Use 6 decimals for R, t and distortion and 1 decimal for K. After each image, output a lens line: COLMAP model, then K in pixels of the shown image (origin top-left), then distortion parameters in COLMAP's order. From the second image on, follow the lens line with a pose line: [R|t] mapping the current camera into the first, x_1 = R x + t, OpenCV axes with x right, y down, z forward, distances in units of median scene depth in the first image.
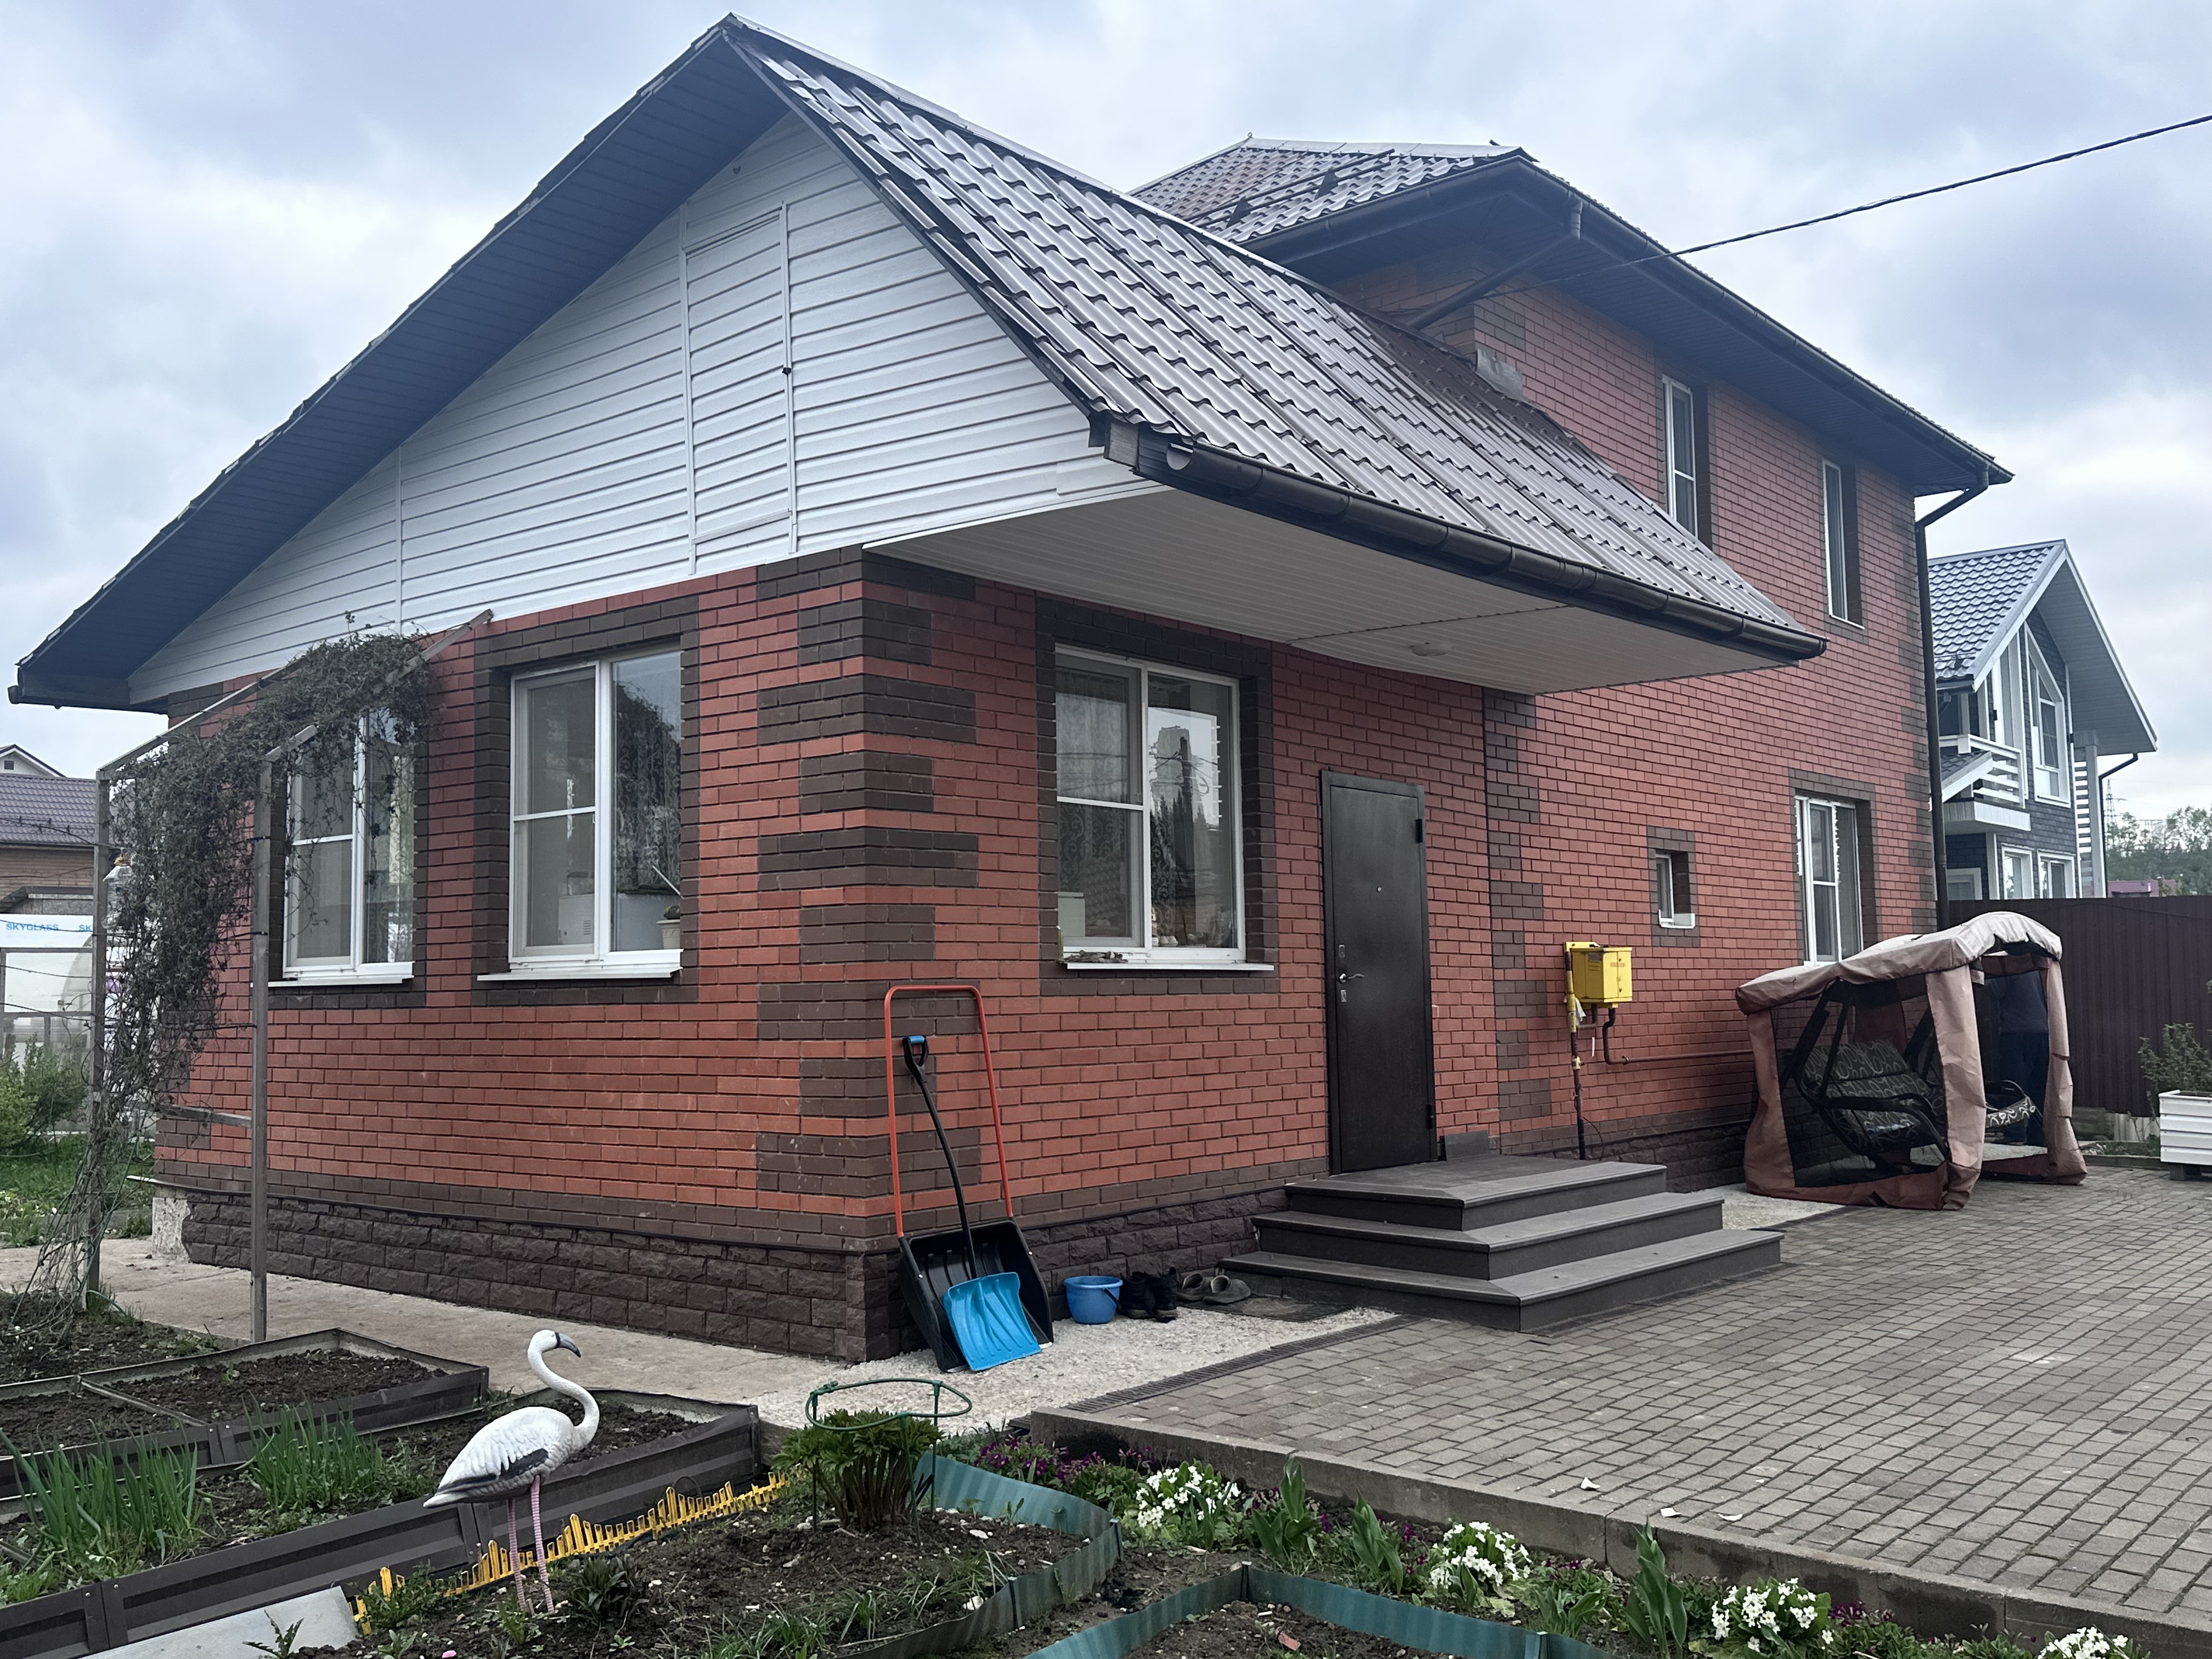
lens RADIAL K [[2007.2, 0, 1105.3], [0, 2007.2, 824.3], [0, 0, 1]] dist [0.006839, 0.000000]
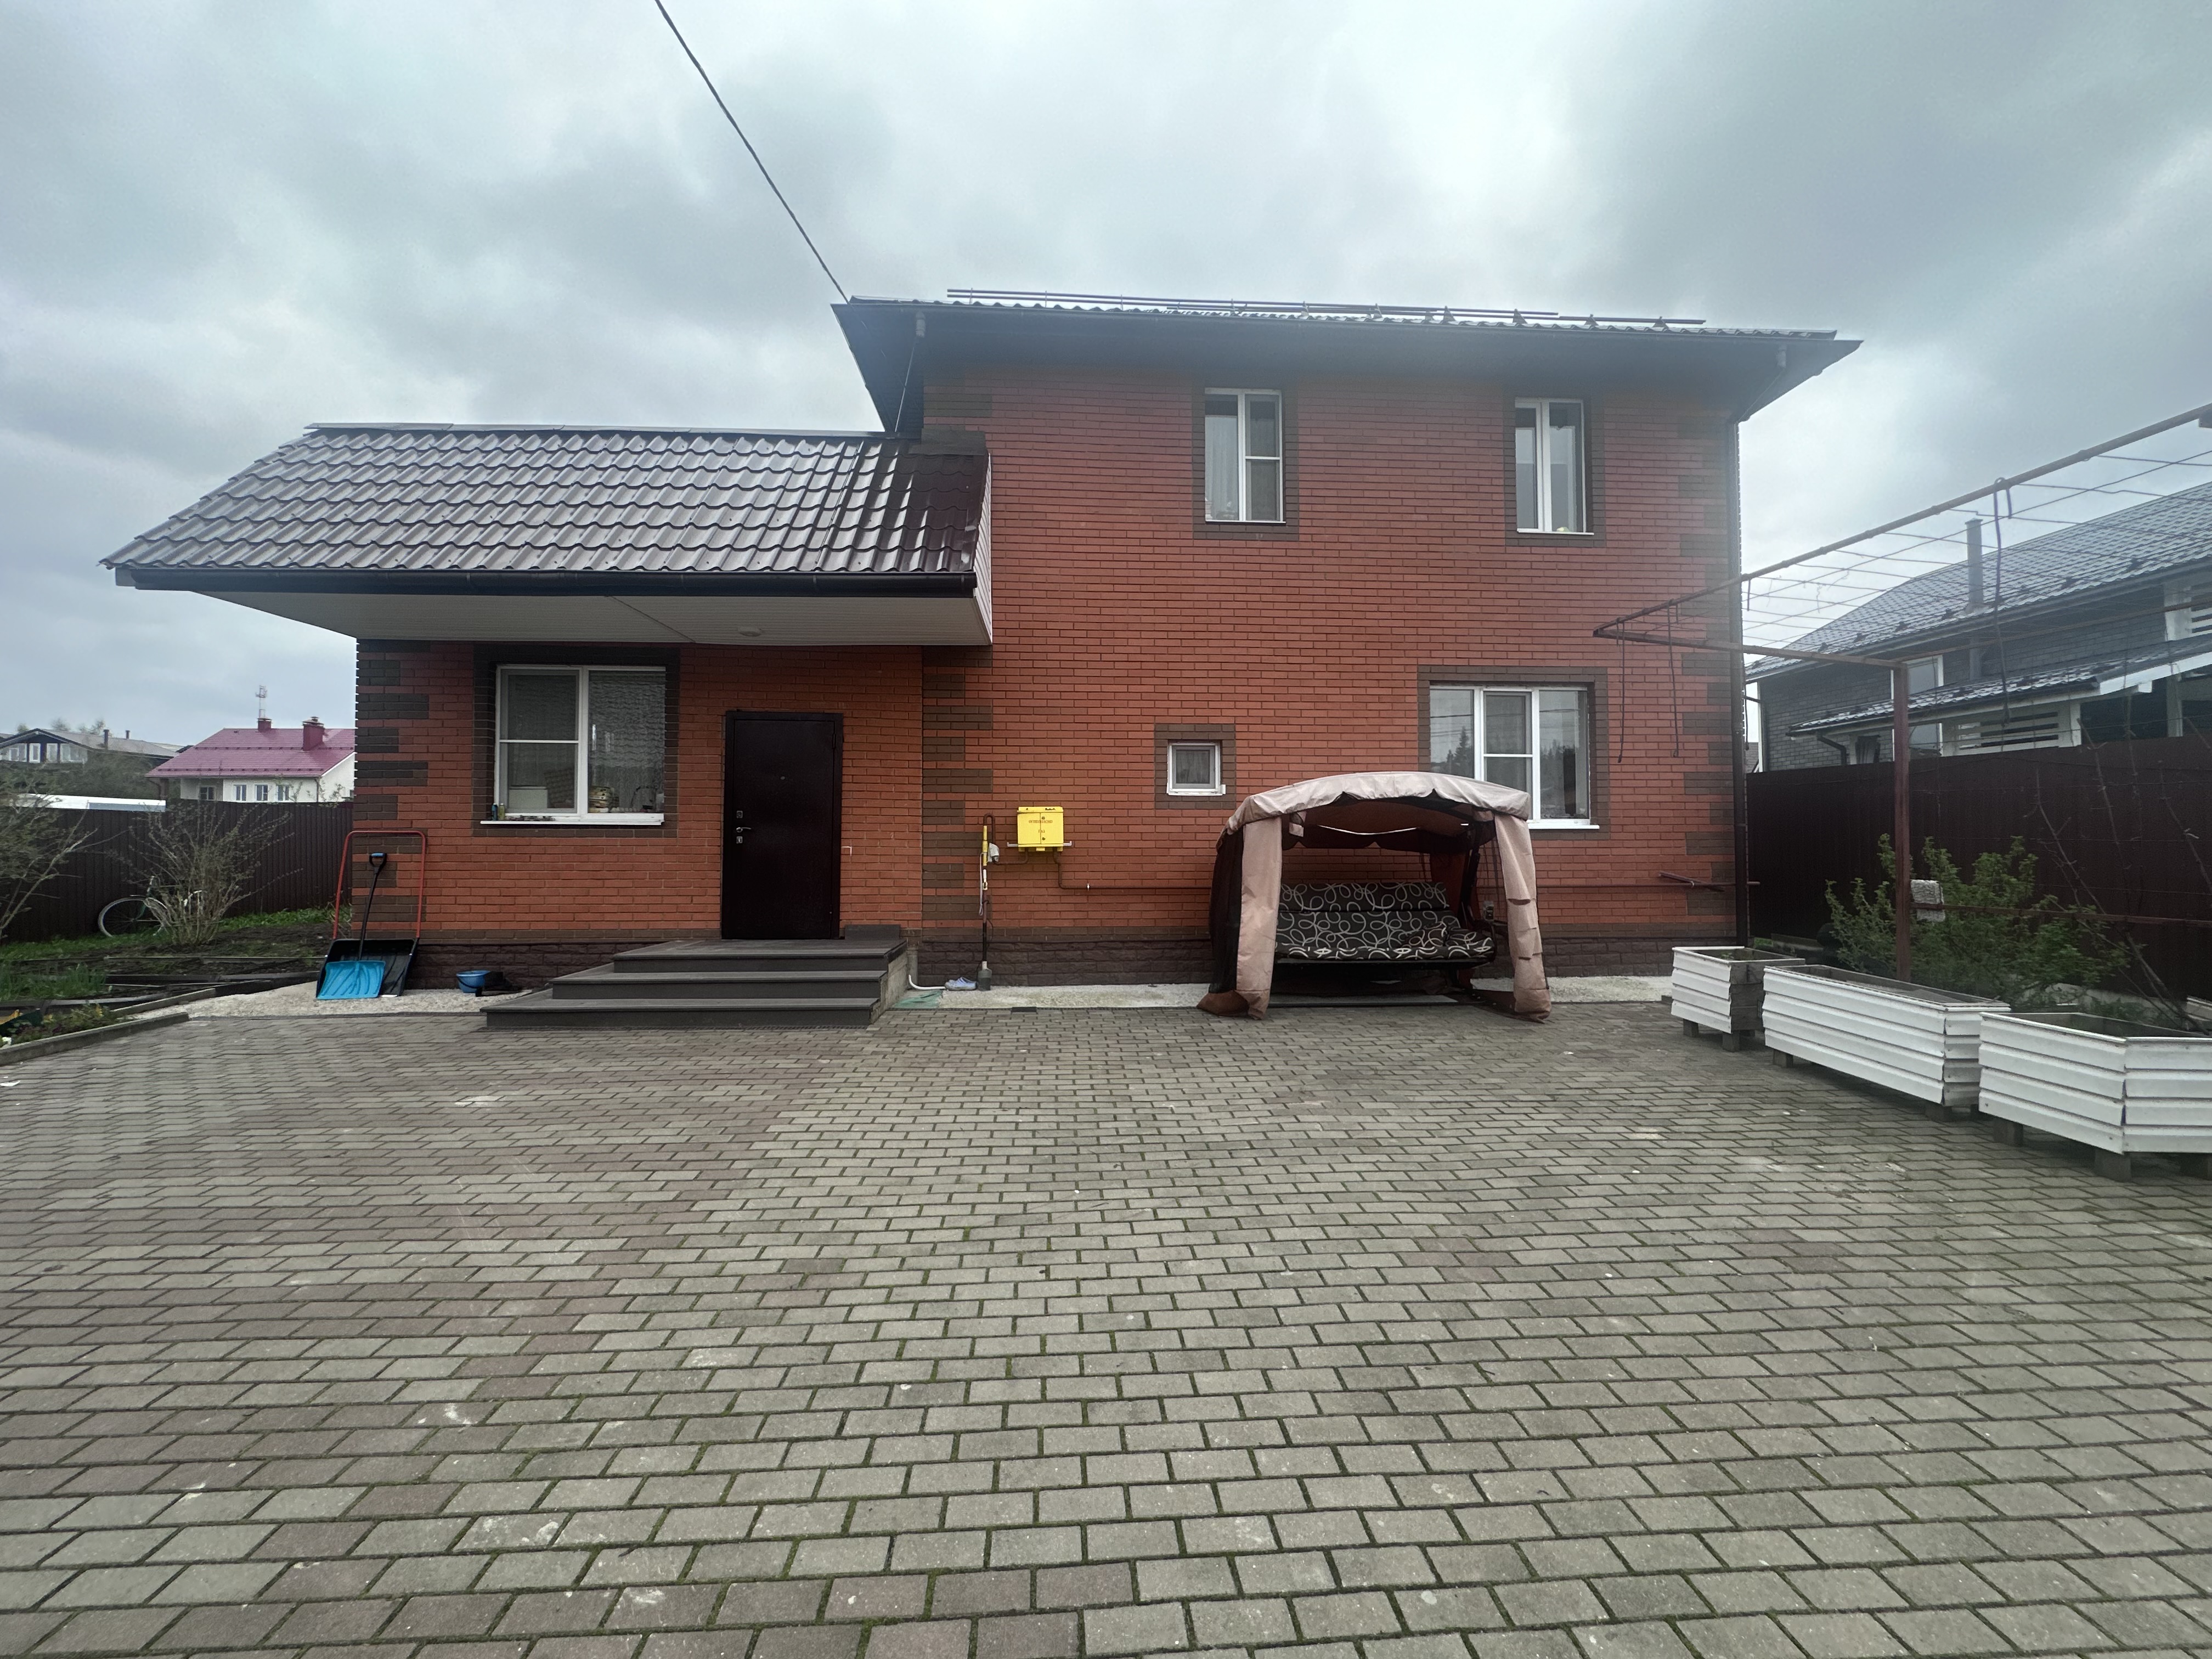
lens RADIAL K [[878.2, 0, 1111.2], [0, 878.2, 837.7], [0, 0, 1]] dist [-0.004694, 0.001217]
pose [[0.674939, 0.005175, -0.737855, 0.916747], [0.052596, 0.997094, 0.055105, 0.059759], [0.735996, -0.076000, 0.672706, 0.736142]]
